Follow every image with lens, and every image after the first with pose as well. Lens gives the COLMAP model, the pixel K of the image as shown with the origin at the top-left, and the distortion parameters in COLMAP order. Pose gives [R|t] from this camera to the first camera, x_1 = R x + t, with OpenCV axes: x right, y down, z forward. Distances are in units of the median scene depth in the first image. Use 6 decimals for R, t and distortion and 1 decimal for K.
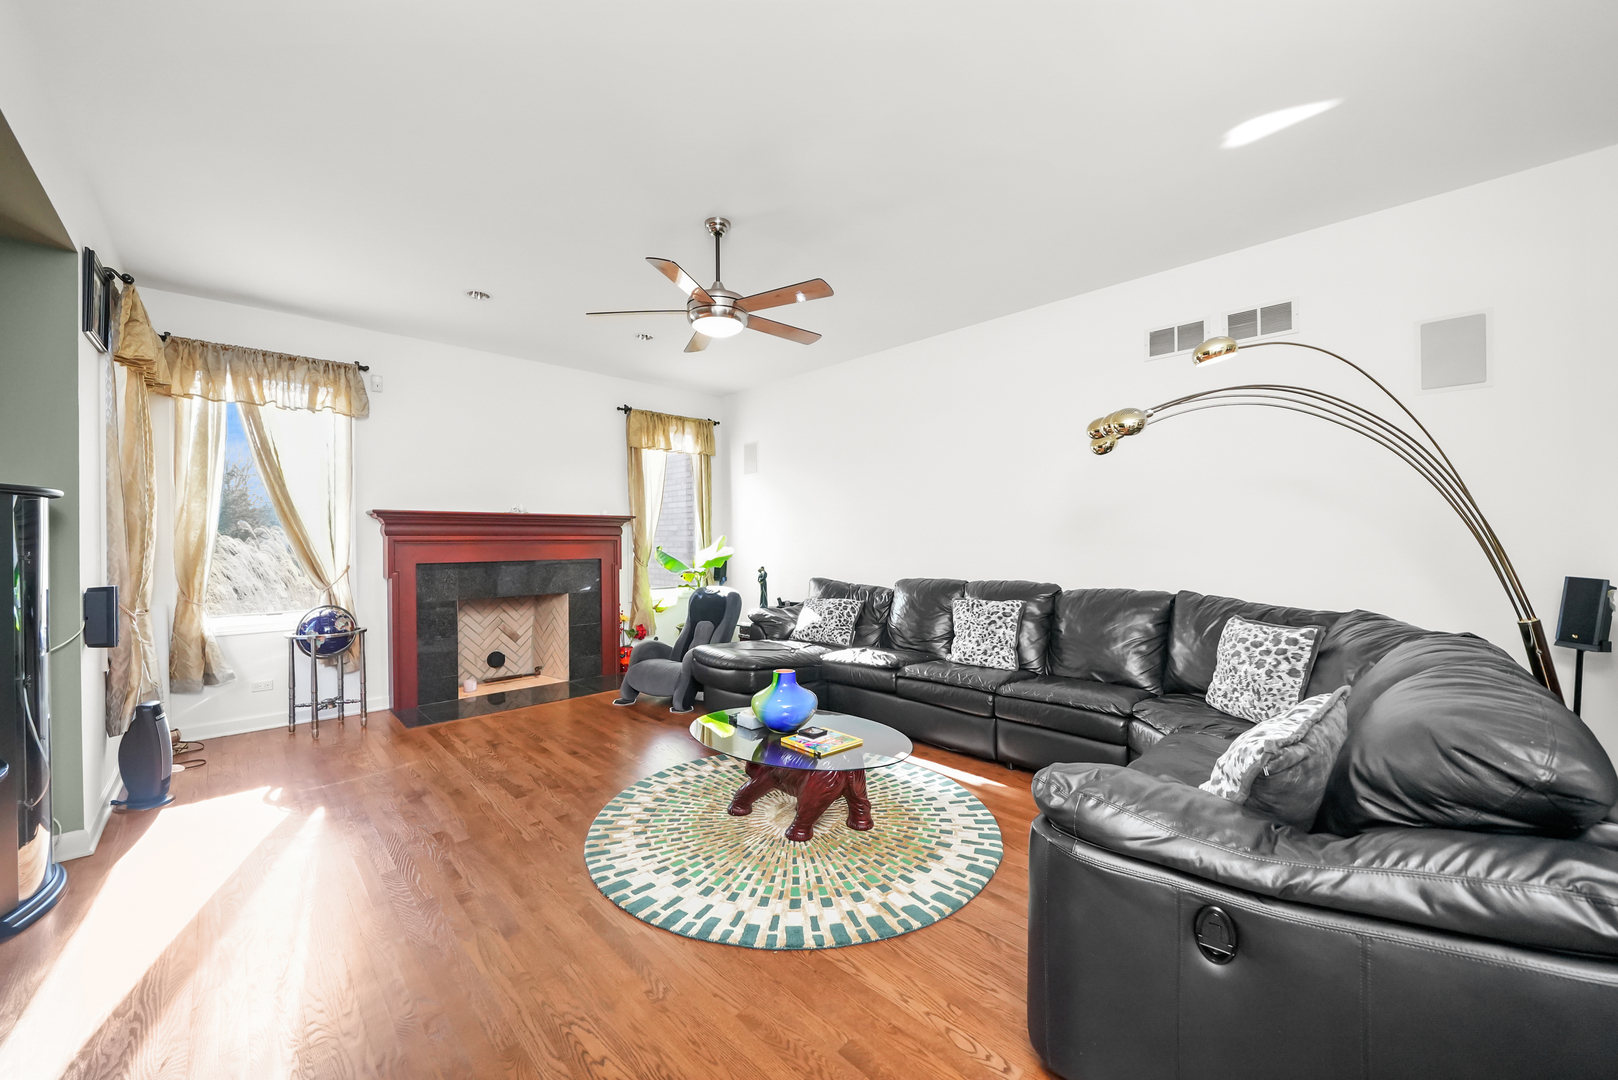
lens RADIAL K [[595.5, 0, 805.8], [0, 595.5, 545.4], [0, 0, 1]] dist [-0.014471, 0.000253]
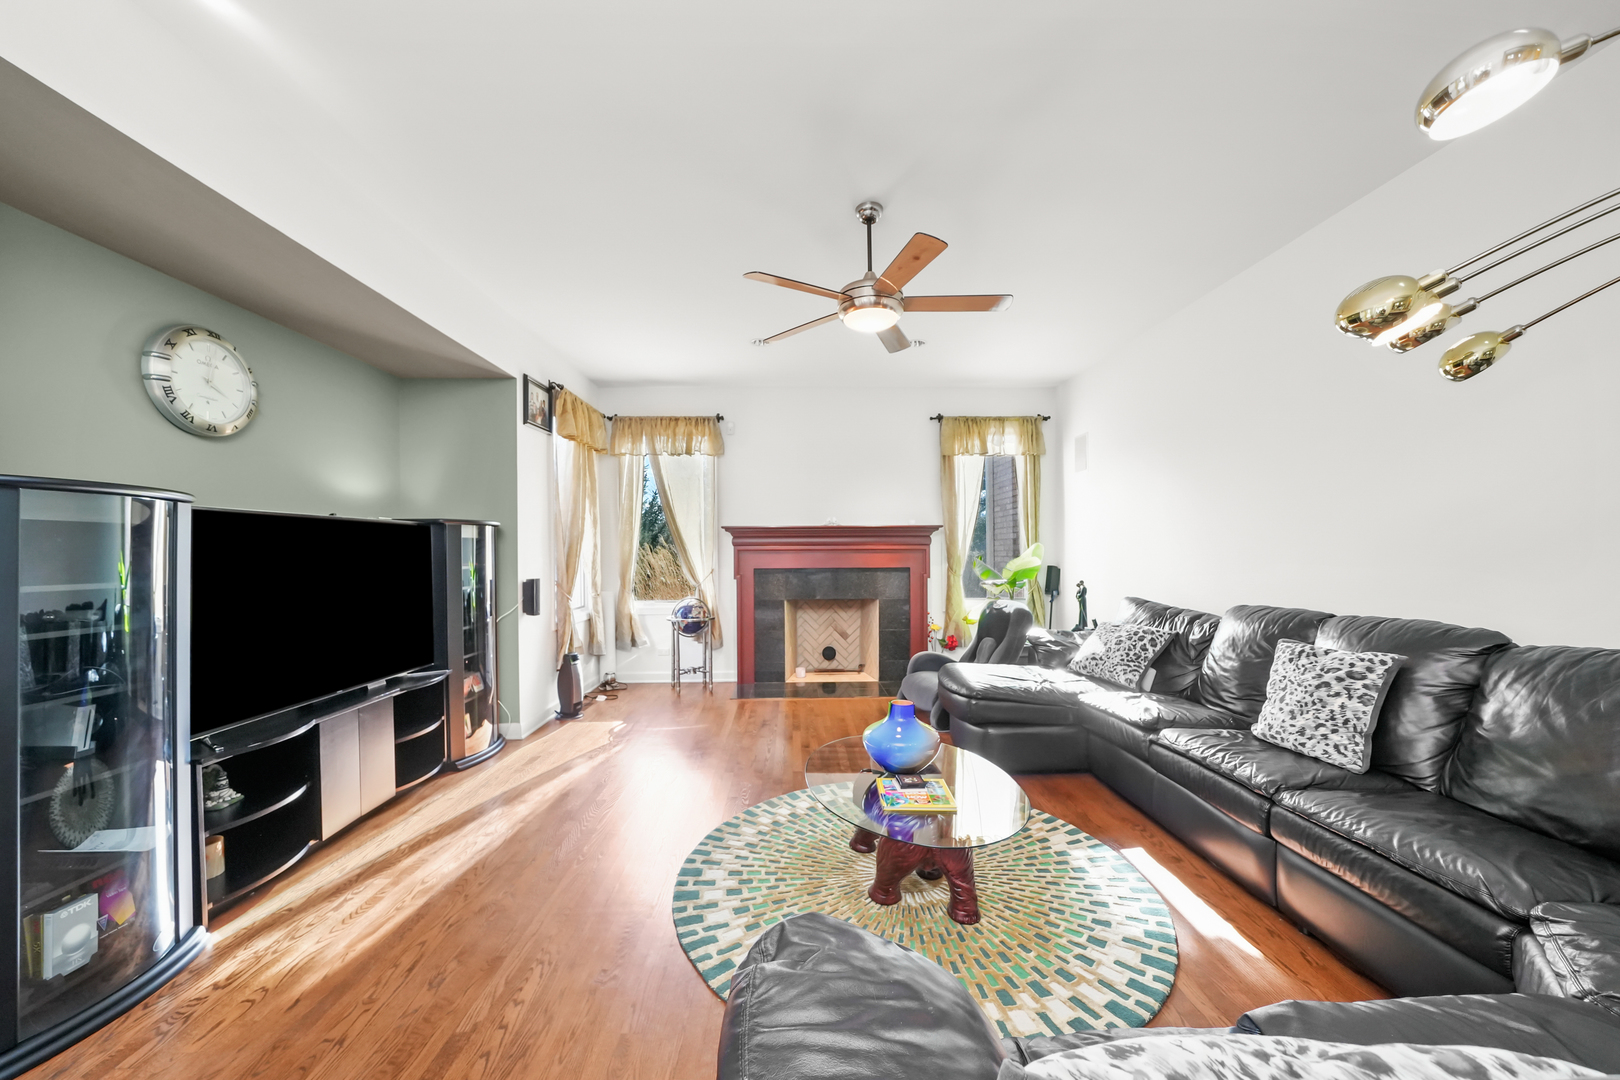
lens RADIAL K [[585.6, 0, 817.1], [0, 585.6, 557.0], [0, 0, 1]] dist [-0.013571, 0.000059]
pose [[0.741935, 0.007831, -0.670427, 0.326058], [-0.003579, 0.999964, 0.007719, -0.004043], [0.670463, -0.003328, 0.741936, 0.213858]]
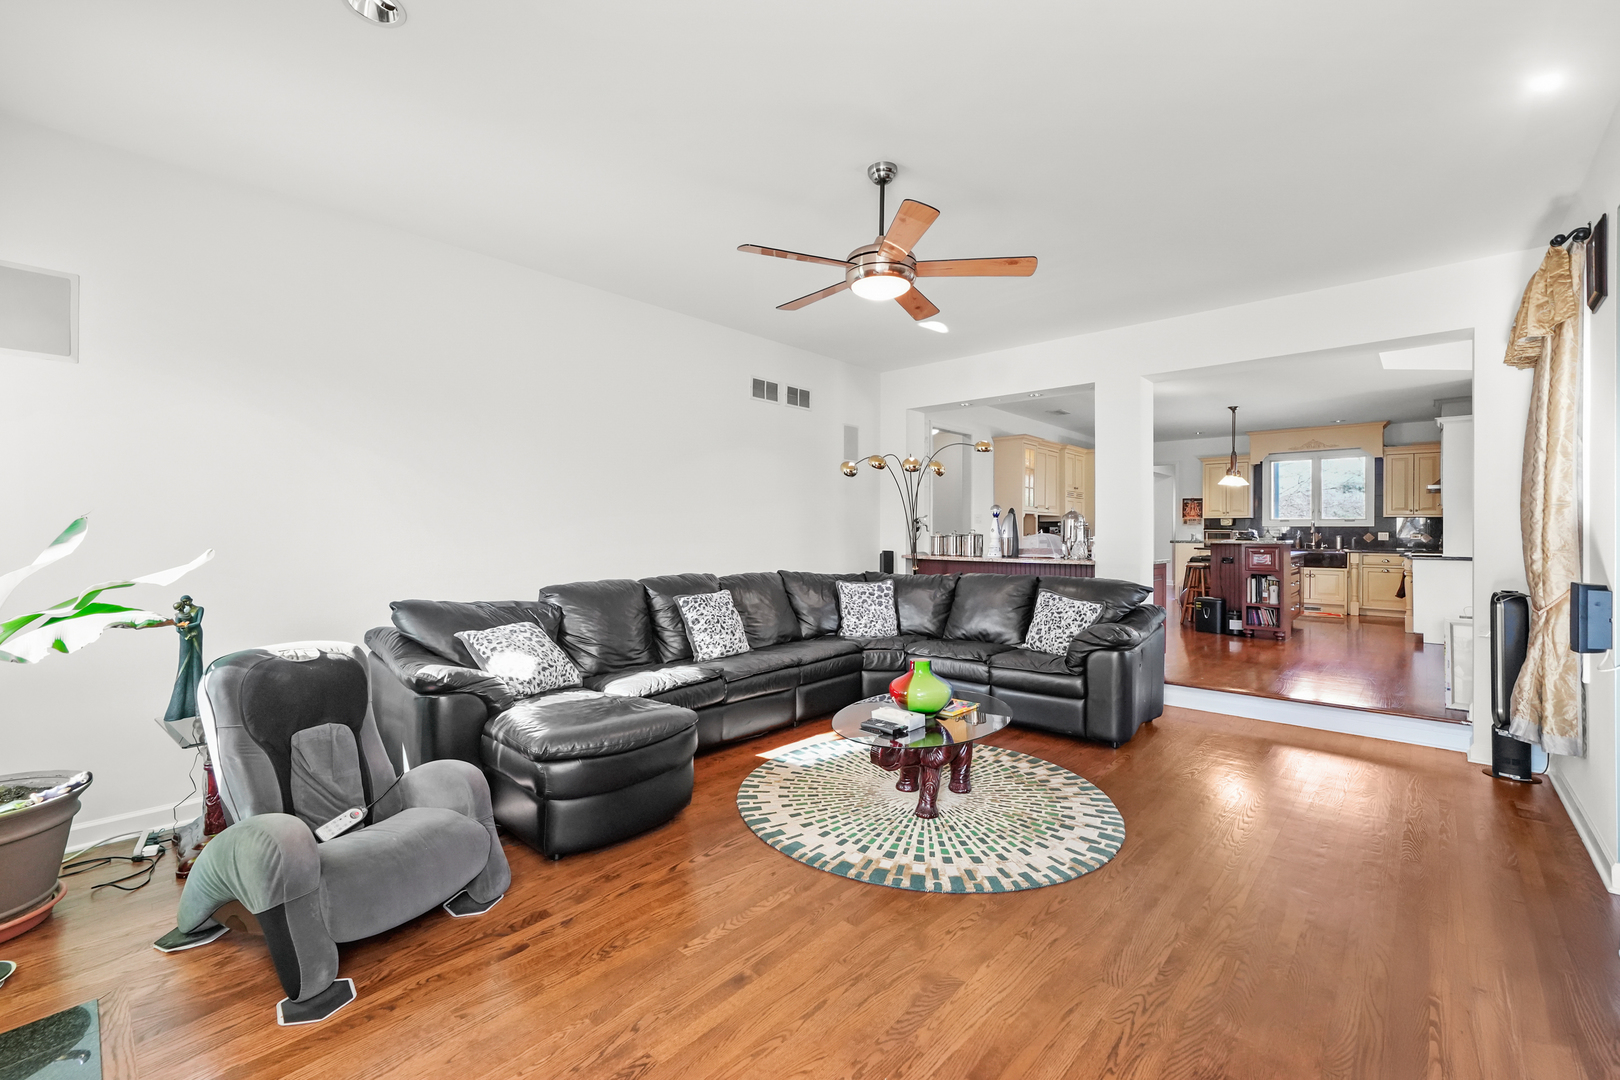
lens RADIAL K [[680.2, 0, 792.9], [0, 680.2, 530.7], [0, 0, 1]] dist [0.001365, 0.000148]
pose [[-0.044047, 0.007175, 0.999004, -0.907911], [0.006199, 0.999957, -0.006909, -0.007277], [-0.999010, 0.005889, -0.044090, 0.943561]]
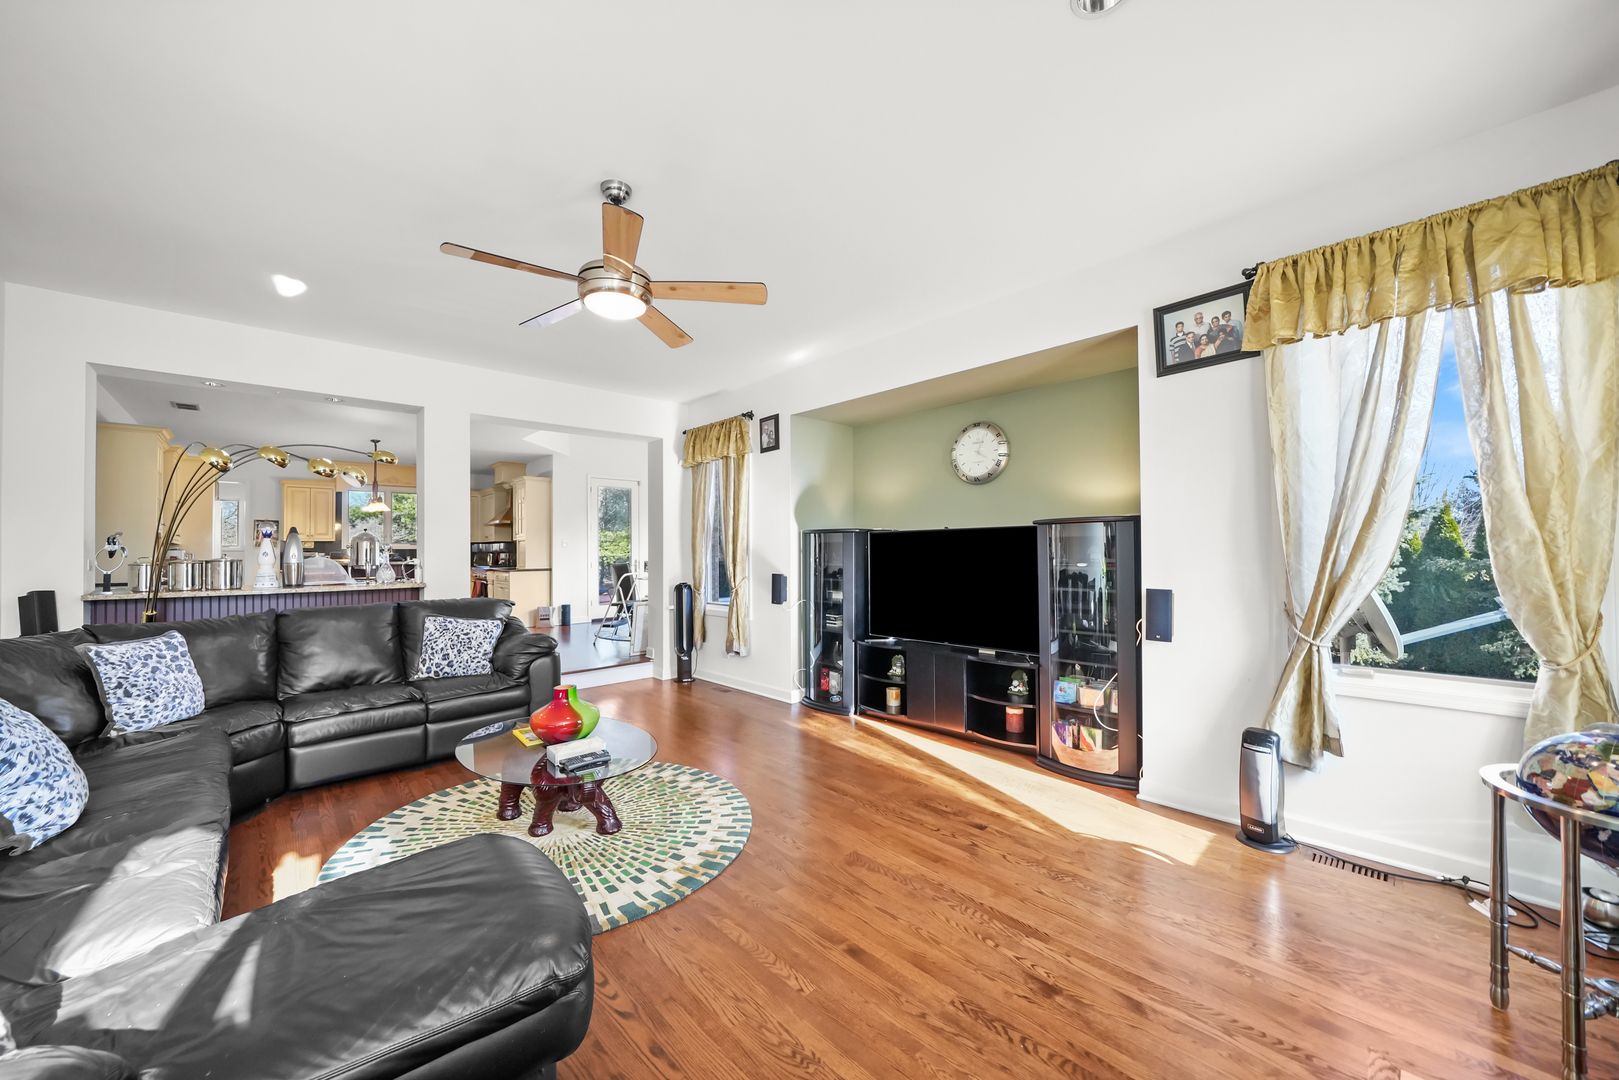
lens RADIAL K [[595.9, 0, 806.3], [0, 595.9, 545.4], [0, 0, 1]] dist [-0.014471, 0.000253]
pose [[-0.999620, 0.013712, 0.023931, -0.351701], [0.013710, 0.999906, -0.000264, -0.018356], [-0.023932, 0.000064, -0.999714, 1.482397]]
